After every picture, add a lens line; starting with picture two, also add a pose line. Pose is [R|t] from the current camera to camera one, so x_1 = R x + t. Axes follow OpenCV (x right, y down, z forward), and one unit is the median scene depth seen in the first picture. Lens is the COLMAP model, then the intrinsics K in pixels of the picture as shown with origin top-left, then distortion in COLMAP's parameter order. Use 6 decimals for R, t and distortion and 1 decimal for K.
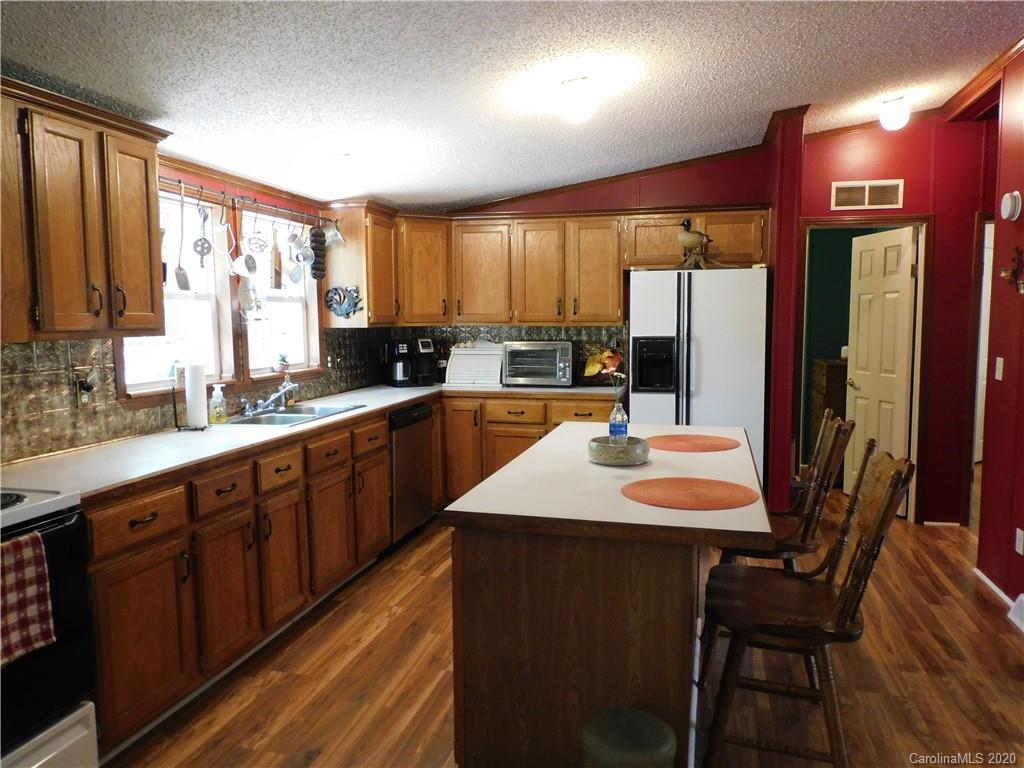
lens RADIAL K [[724.2, 0, 509.3], [0, 724.2, 382.3], [0, 0, 1]] dist [-0.020577, 0.005445]
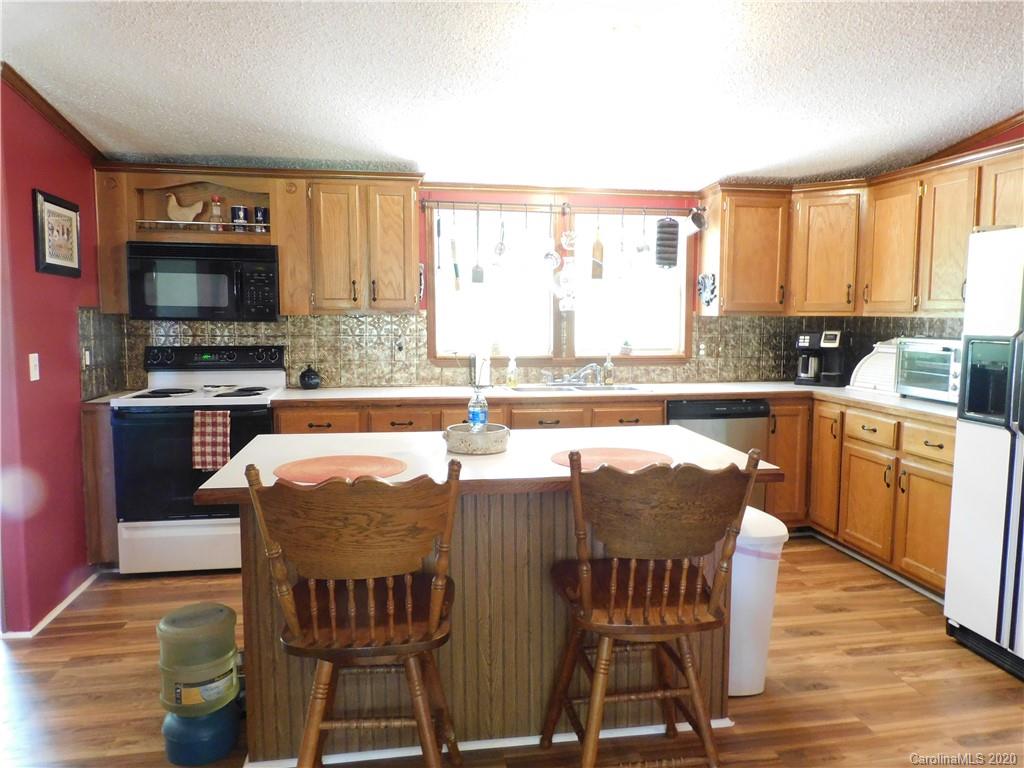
lens RADIAL K [[724.2, 0, 511.2], [0, 724.2, 383.5], [0, 0, 1]] dist [-0.020577, 0.005445]
pose [[0.412250, 0.097020, -0.905890, 0.632169], [-0.087570, 0.993930, 0.066598, -0.028393], [0.906853, 0.051874, 0.418243, 0.384833]]
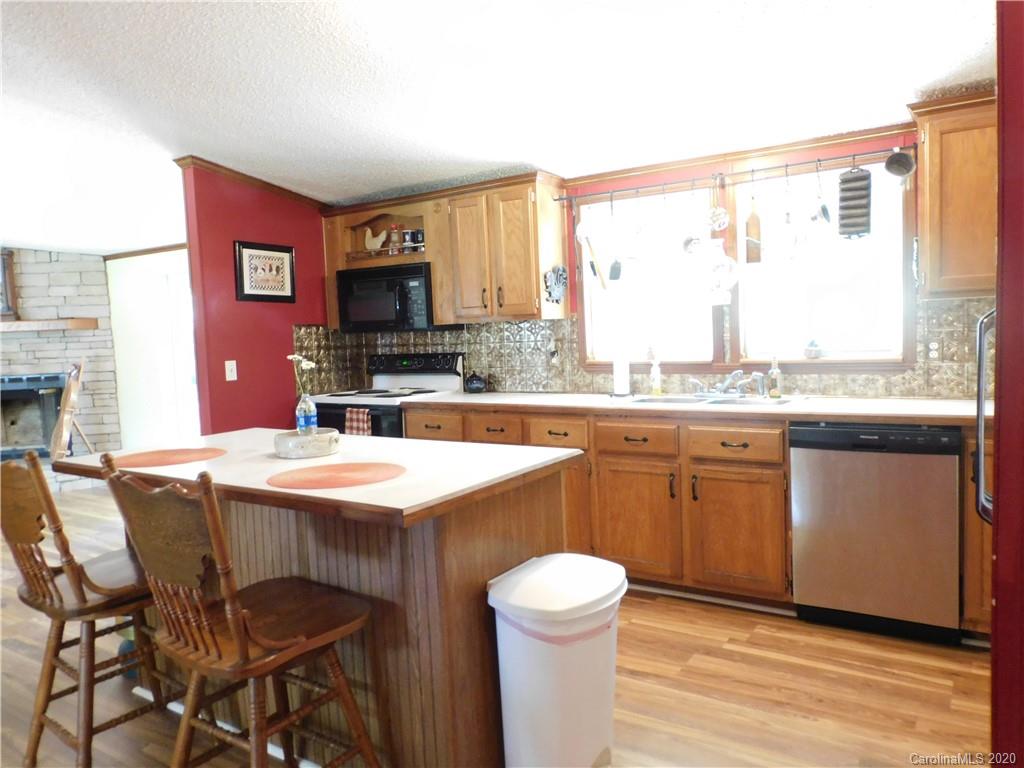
lens RADIAL K [[724.2, 0, 517.3], [0, 724.2, 382.8], [0, 0, 1]] dist [-0.020577, 0.005445]
pose [[-0.314973, 0.088295, -0.944984, 0.592680], [-0.041249, 0.993449, 0.106572, -0.061211], [0.948204, 0.072547, -0.309268, 0.949934]]
